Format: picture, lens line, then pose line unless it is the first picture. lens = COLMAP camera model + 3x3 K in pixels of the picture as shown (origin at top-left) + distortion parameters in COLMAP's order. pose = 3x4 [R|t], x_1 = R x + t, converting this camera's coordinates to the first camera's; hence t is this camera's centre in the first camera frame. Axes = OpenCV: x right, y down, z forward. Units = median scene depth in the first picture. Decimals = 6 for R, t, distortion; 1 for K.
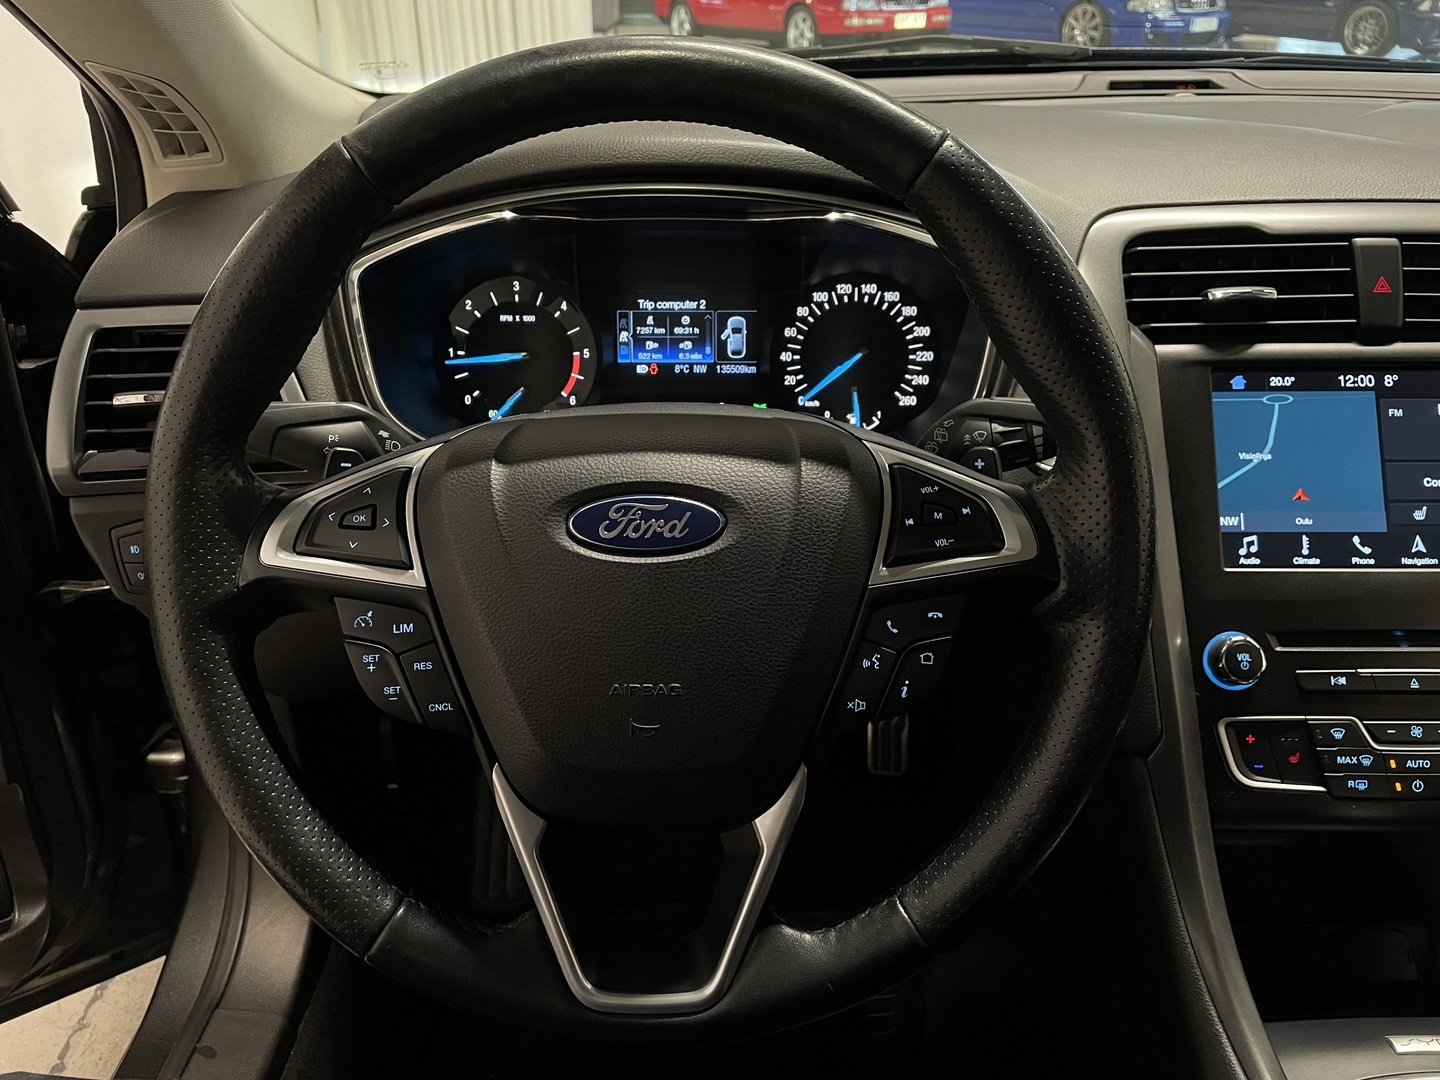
lens RADIAL K [[1040.9, 0, 692.7], [0, 1040.9, 512.6], [0, 0, 1]] dist [0.082587, -0.107905]
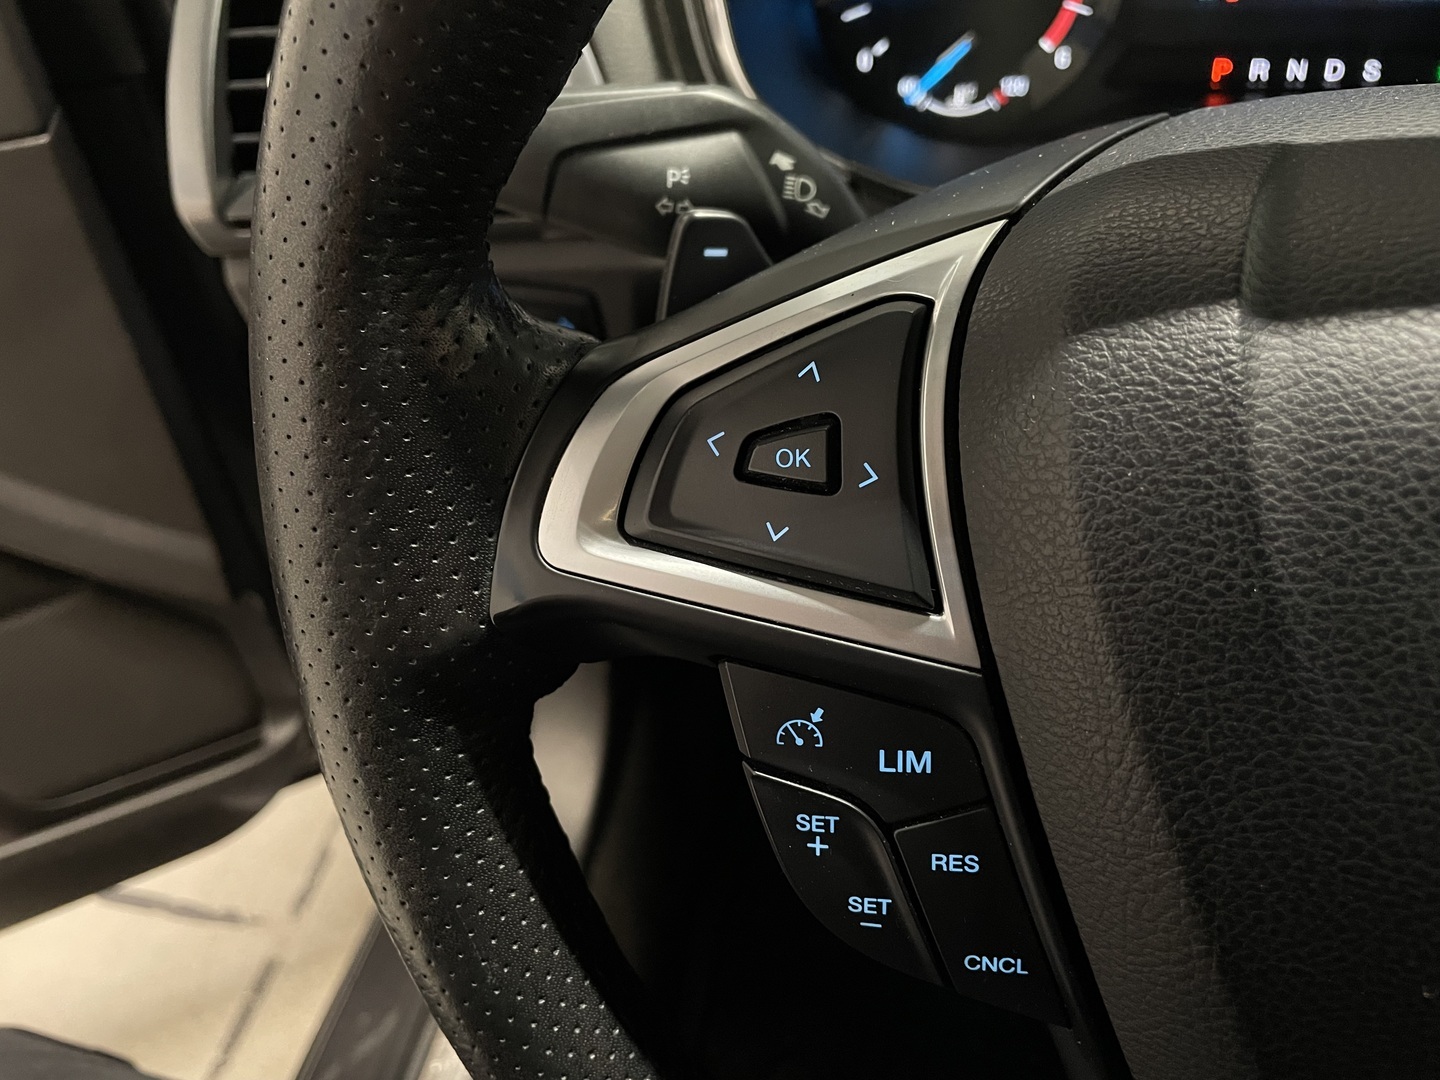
lens RADIAL K [[1117.5, 0, 702.9], [0, 1117.5, 507.9], [0, 0, 1]] dist [0.052091, -0.091259]
pose [[0.972780, 0.073534, -0.219755, -0.232030], [-0.008684, 0.959220, 0.282528, -0.074698], [0.231569, -0.272929, 0.933748, 0.559650]]
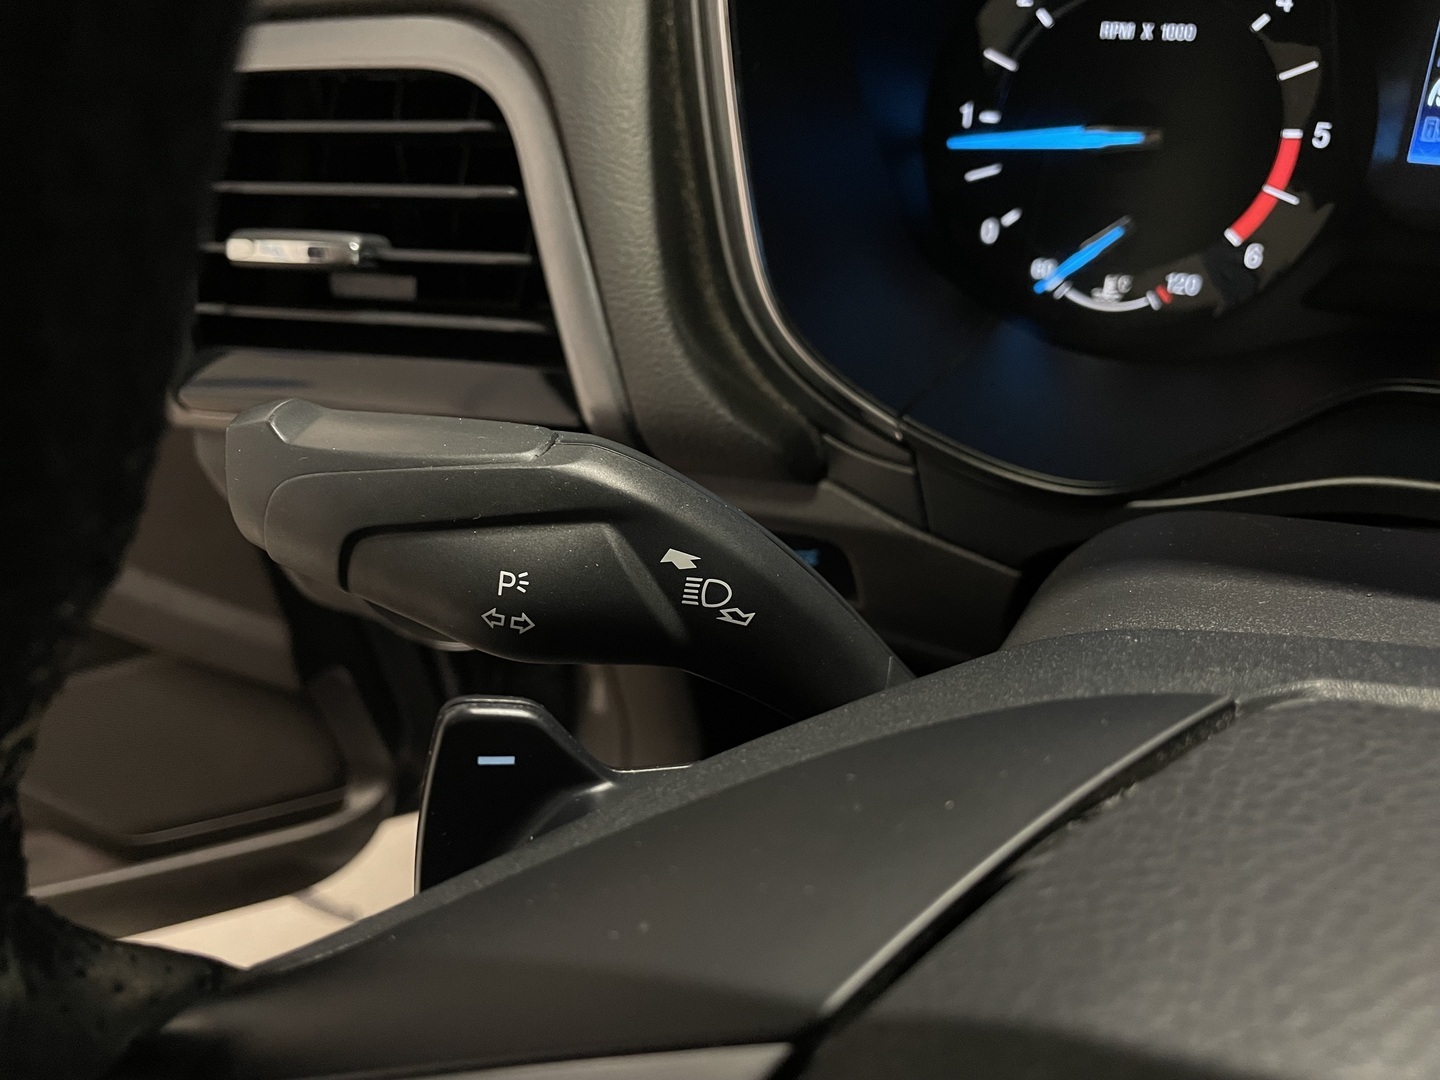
lens RADIAL K [[1117.5, 0, 702.9], [0, 1117.5, 507.9], [0, 0, 1]] dist [0.052091, -0.091259]
pose [[0.896977, 0.190834, -0.398767, -0.175979], [-0.064042, 0.948606, 0.309912, -0.209420], [0.437415, -0.252446, 0.863099, 0.798136]]
